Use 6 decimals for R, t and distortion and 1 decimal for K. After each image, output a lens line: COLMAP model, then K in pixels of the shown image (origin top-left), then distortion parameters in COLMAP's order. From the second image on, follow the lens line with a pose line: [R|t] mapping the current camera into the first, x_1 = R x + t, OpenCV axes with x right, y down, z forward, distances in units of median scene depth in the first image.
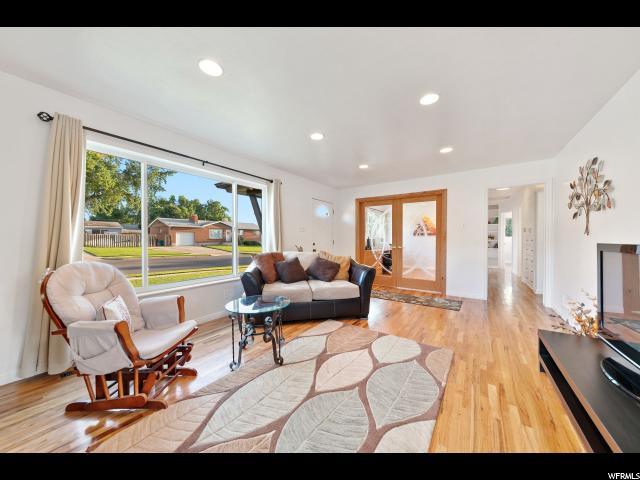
lens RADIAL K [[224.1, 0, 320.2], [0, 224.1, 238.3], [0, 0, 1]] dist [-0.002743, -0.000349]
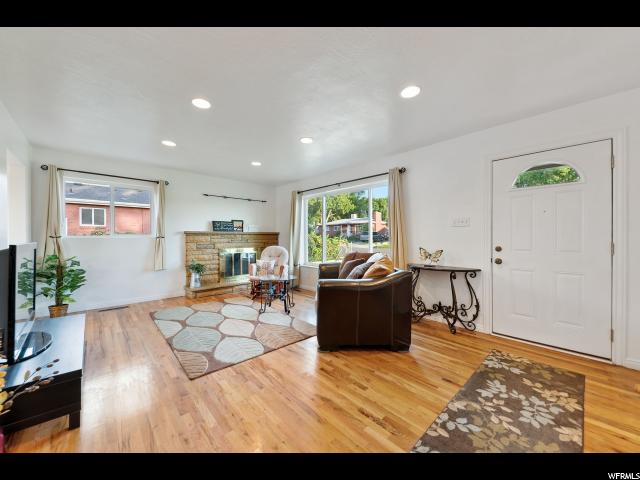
lens RADIAL K [[239.7, 0, 319.5], [0, 239.7, 236.7], [0, 0, 1]] dist [0.000065, 0.000012]
pose [[-0.210753, 0.000395, -0.977539, 1.364856], [0.002110, 0.999998, -0.000050, -0.006655], [0.977537, -0.002073, -0.210754, 1.662811]]
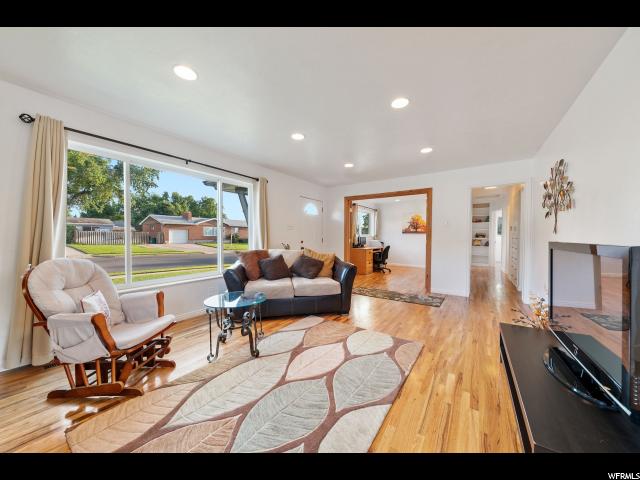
lens RADIAL K [[228.3, 0, 320.2], [0, 228.3, 238.5], [0, 0, 1]] dist [-0.003031, -0.000661]
pose [[0.999949, 0.001627, 0.009934, 0.100261], [-0.001737, 0.999937, 0.011102, -0.002136], [-0.009916, -0.011119, 0.999889, -0.059310]]
